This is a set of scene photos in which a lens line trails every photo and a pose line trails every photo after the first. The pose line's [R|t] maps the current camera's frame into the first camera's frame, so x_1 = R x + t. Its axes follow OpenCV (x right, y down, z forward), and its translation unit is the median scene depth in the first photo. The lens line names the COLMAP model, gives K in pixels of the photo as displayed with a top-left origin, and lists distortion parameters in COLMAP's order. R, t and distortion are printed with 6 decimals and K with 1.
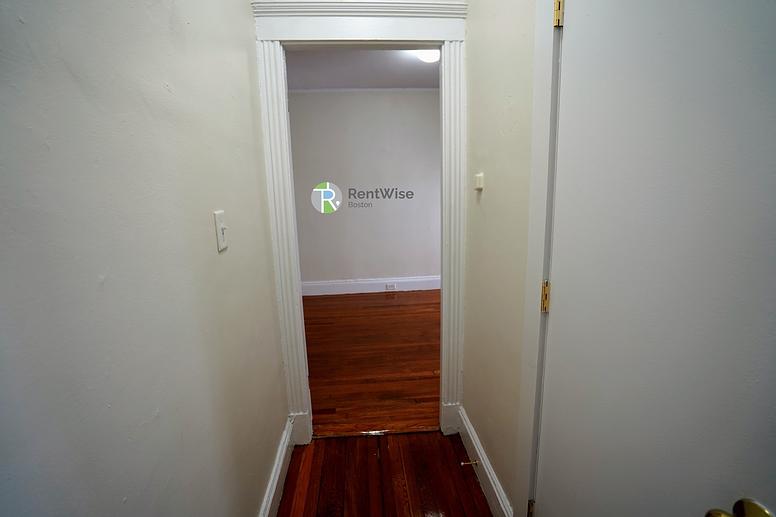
lens RADIAL K [[358.0, 0, 388.0], [0, 358.0, 258.5], [0, 0, 1]] dist [-0.060872, 0.021846]
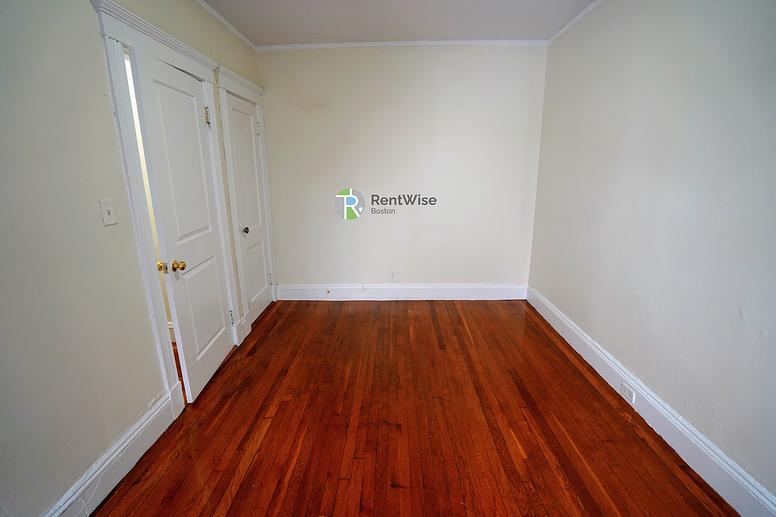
lens RADIAL K [[358.0, 0, 388.0], [0, 358.0, 258.5], [0, 0, 1]] dist [-0.060872, 0.021846]
pose [[-0.103755, 0.261983, -0.959479, 0.526651], [-0.175149, 0.944797, 0.276914, -0.188091], [0.979060, 0.196783, -0.052141, 0.865761]]
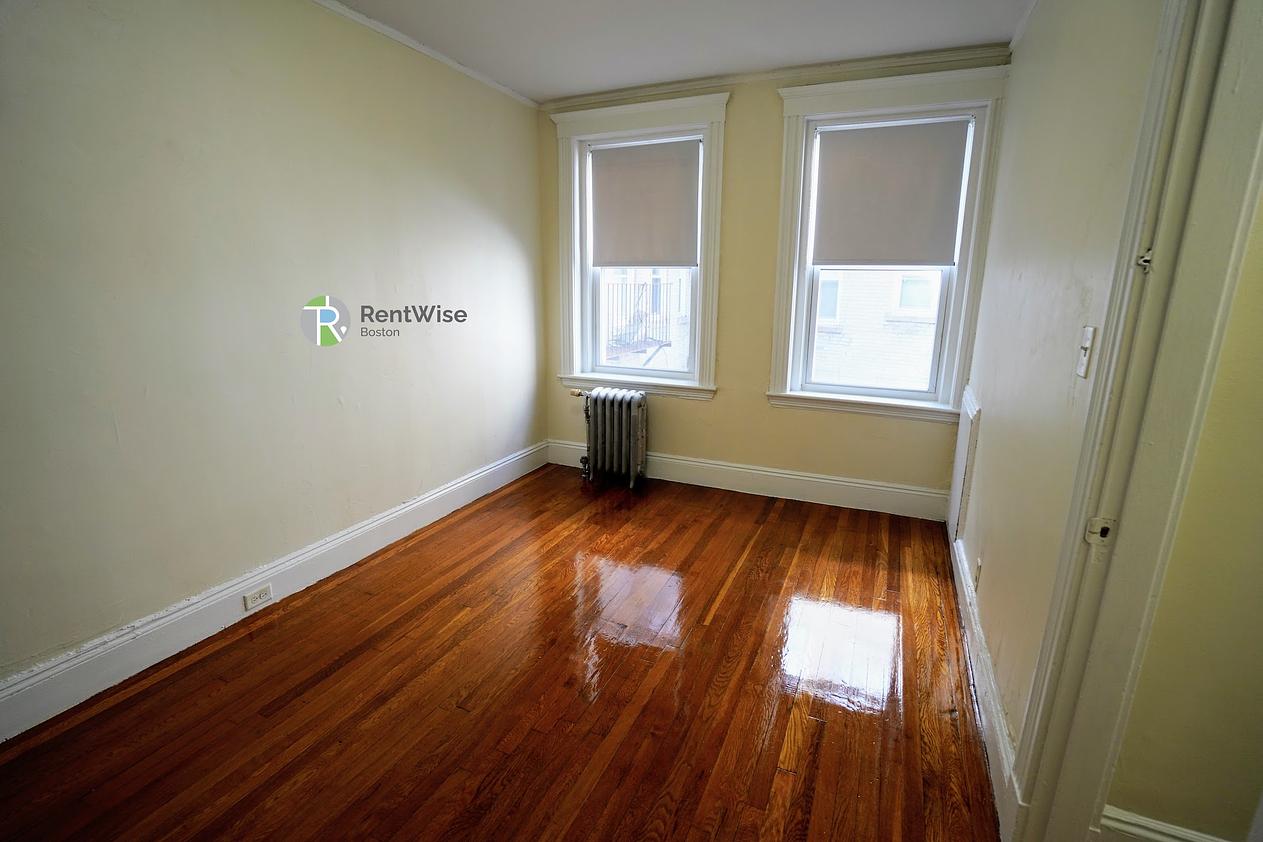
lens RADIAL K [[582.6, 0, 631.5], [0, 582.6, 421.0], [0, 0, 1]] dist [-0.060872, 0.021846]
pose [[0.479690, -0.165033, 0.861778, -0.298381], [0.141300, 0.983863, 0.109761, -0.102092], [-0.865986, 0.069119, 0.495269, 0.573302]]
